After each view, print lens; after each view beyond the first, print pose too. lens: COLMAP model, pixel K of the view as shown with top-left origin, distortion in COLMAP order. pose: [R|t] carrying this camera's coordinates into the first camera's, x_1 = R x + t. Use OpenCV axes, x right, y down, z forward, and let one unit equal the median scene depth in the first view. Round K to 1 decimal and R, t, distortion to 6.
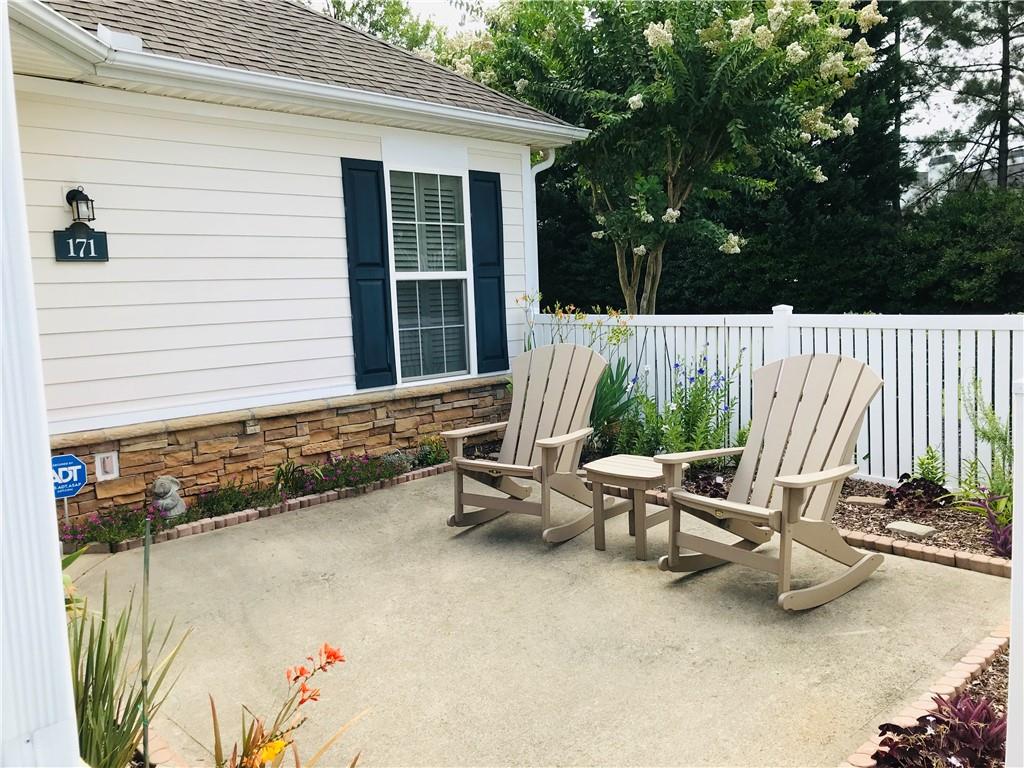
lens RADIAL K [[850.4, 0, 517.8], [0, 850.4, 389.7], [0, 0, 1]] dist [0.035897, -0.049118]
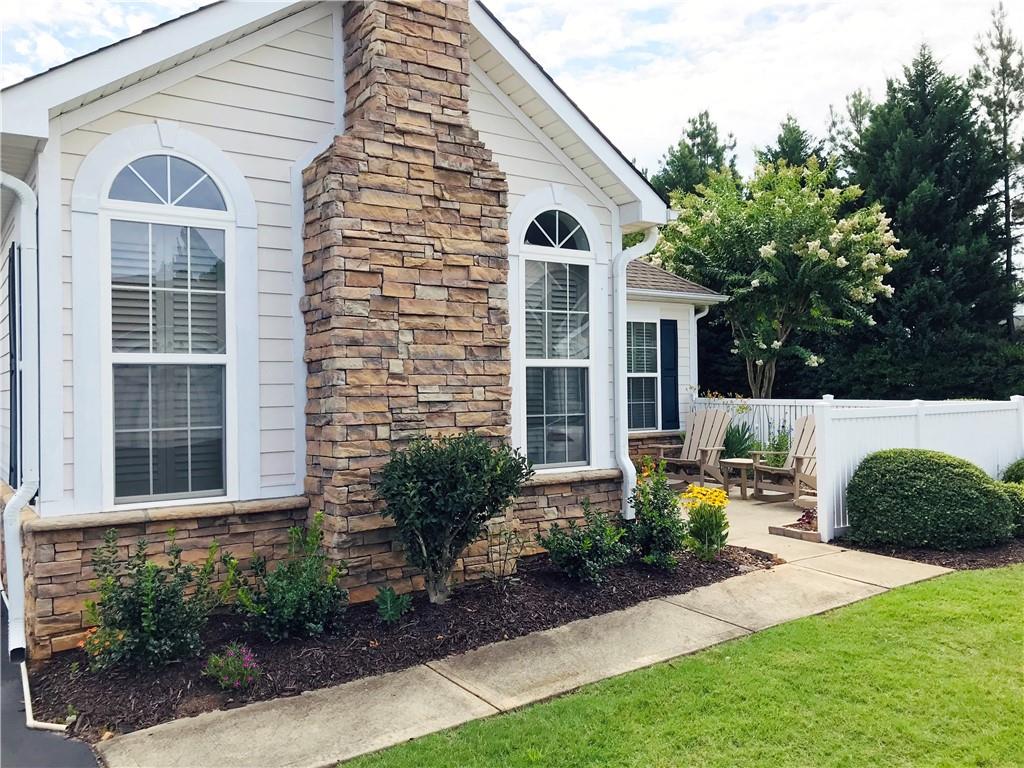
lens RADIAL K [[850.4, 0, 514.9], [0, 850.4, 385.2], [0, 0, 1]] dist [0.035897, -0.049118]
pose [[0.983963, 0.024493, -0.176682, -0.046823], [-0.045263, 0.992391, -0.114504, 0.134666], [0.172533, 0.120665, 0.977585, -1.028927]]
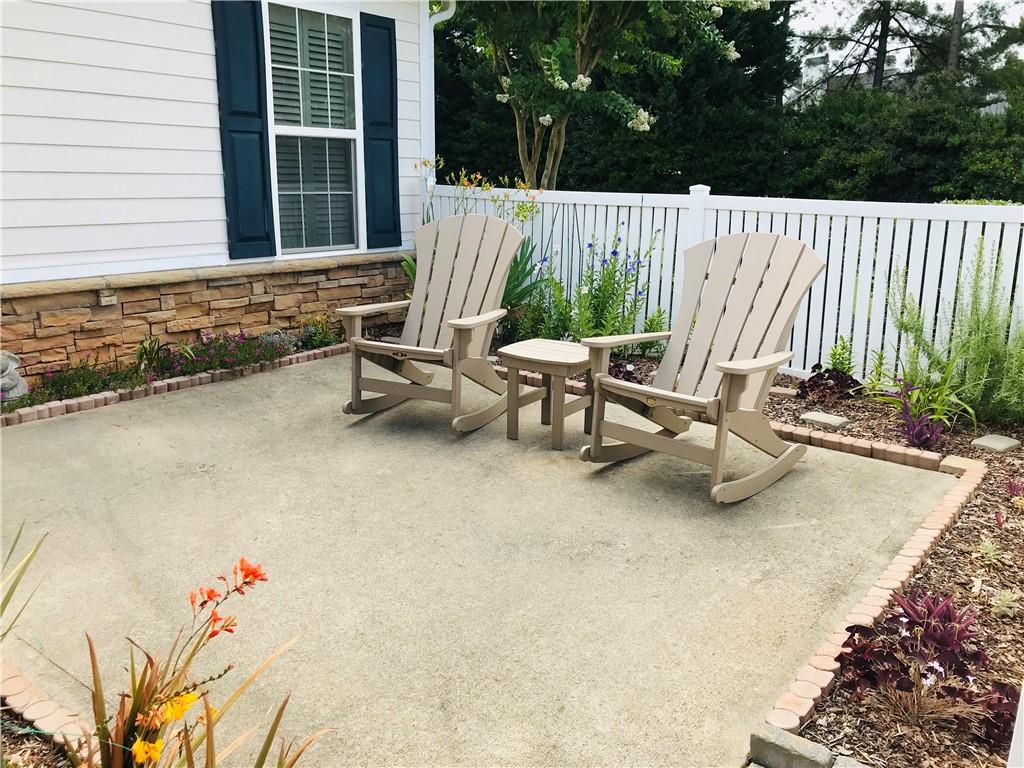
lens RADIAL K [[850.4, 0, 522.8], [0, 850.4, 396.6], [0, 0, 1]] dist [0.035897, -0.049118]
pose [[0.987542, 0.012035, 0.156895, -0.030015], [-0.033402, 0.990381, 0.134272, 0.012742], [-0.153770, -0.137840, 0.978445, 0.073940]]
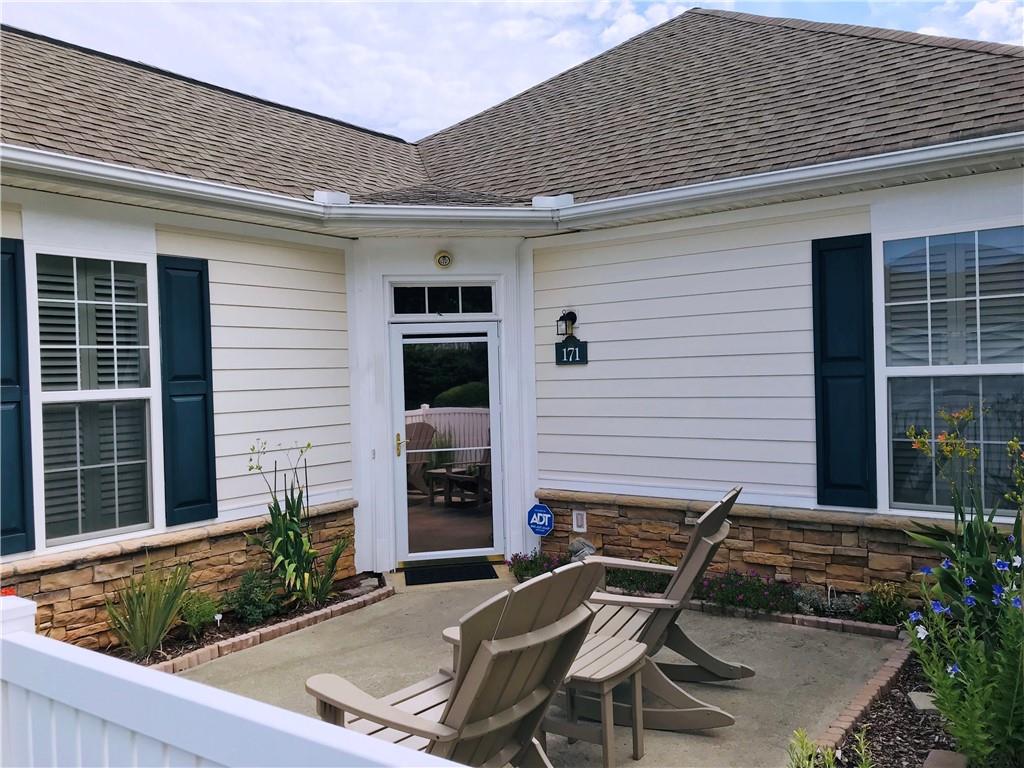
lens RADIAL K [[850.4, 0, 512.5], [0, 850.4, 380.4], [0, 0, 1]] dist [0.035897, -0.049118]
pose [[0.121555, 0.040589, -0.991754, 0.695773], [-0.093298, 0.995207, 0.029295, -0.135333], [0.988190, 0.088968, 0.124759, 0.650191]]
